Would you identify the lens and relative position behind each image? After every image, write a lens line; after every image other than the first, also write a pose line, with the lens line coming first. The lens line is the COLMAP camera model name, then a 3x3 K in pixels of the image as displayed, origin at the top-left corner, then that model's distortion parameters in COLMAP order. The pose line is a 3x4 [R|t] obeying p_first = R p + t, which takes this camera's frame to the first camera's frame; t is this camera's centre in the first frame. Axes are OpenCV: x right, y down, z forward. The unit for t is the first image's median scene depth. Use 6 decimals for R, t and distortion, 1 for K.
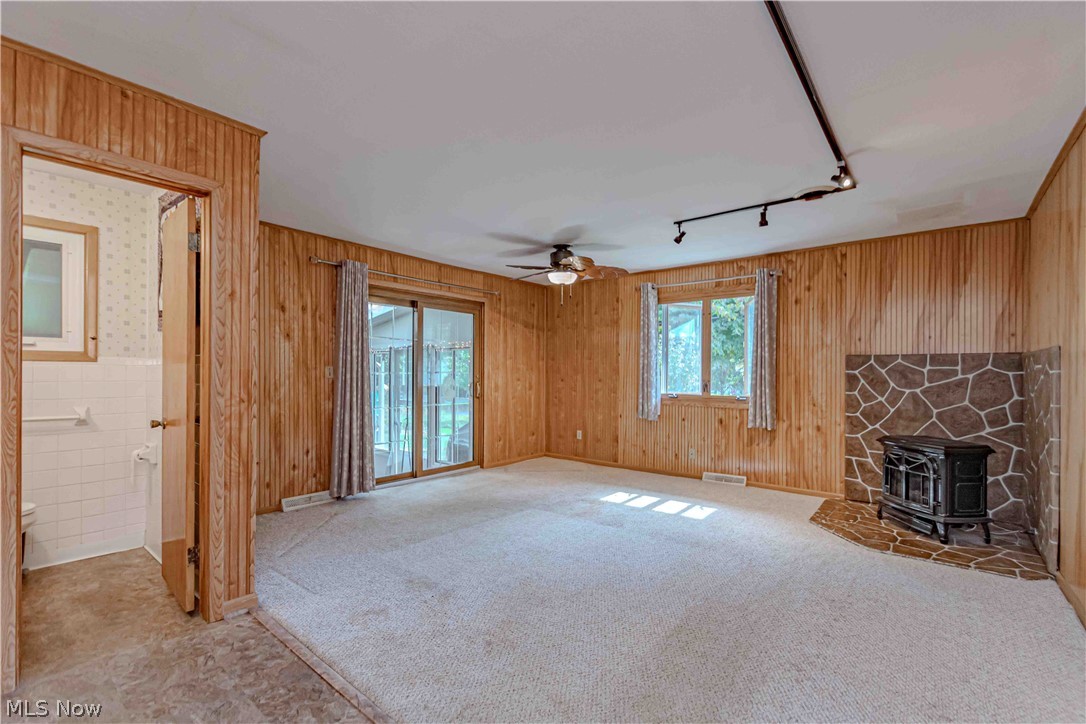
lens RADIAL K [[477.8, 0, 543.5], [0, 477.8, 371.8], [0, 0, 1]] dist [-0.000083, -0.000444]
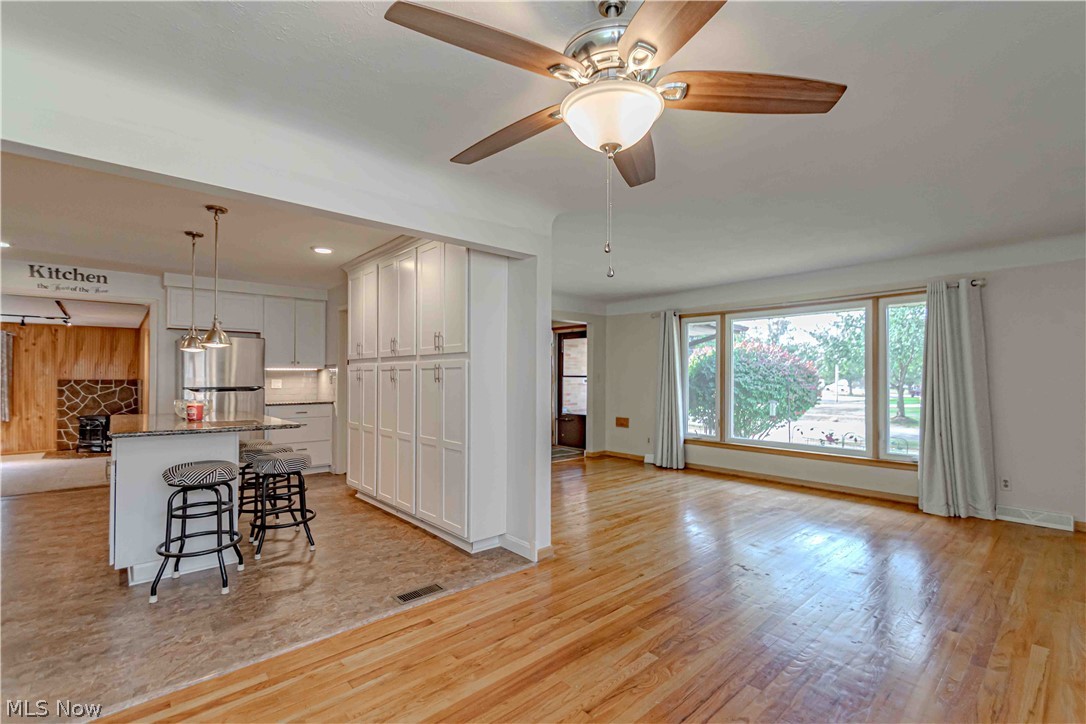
lens RADIAL K [[488.3, 0, 536.7], [0, 488.3, 372.5], [0, 0, 1]] dist [-0.001122, -0.000639]
pose [[0.168251, 0.002771, 0.985740, -1.052275], [0.001077, 0.999995, -0.002995, -0.056686], [-0.985744, 0.001566, 0.168247, -1.338298]]
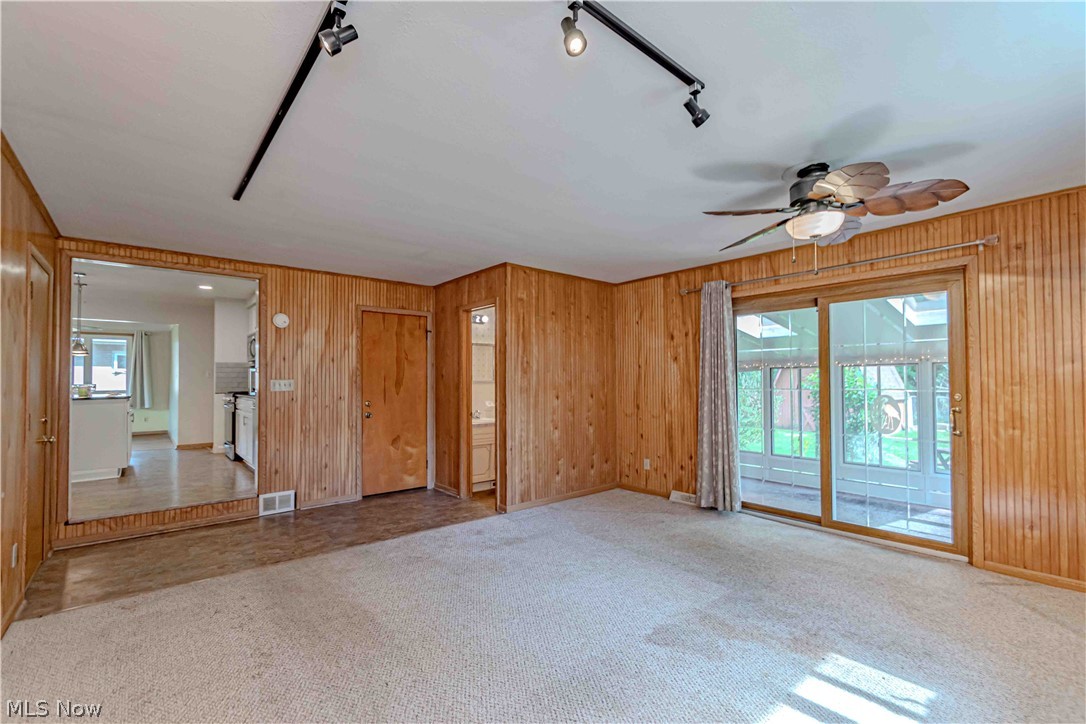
lens RADIAL K [[477.8, 0, 543.5], [0, 477.8, 371.8], [0, 0, 1]] dist [-0.000083, -0.000444]
pose [[-0.188058, -0.023709, -0.981872, 0.727828], [0.004709, 0.999675, -0.025041, -0.012325], [0.982147, -0.009333, -0.187886, 0.883548]]
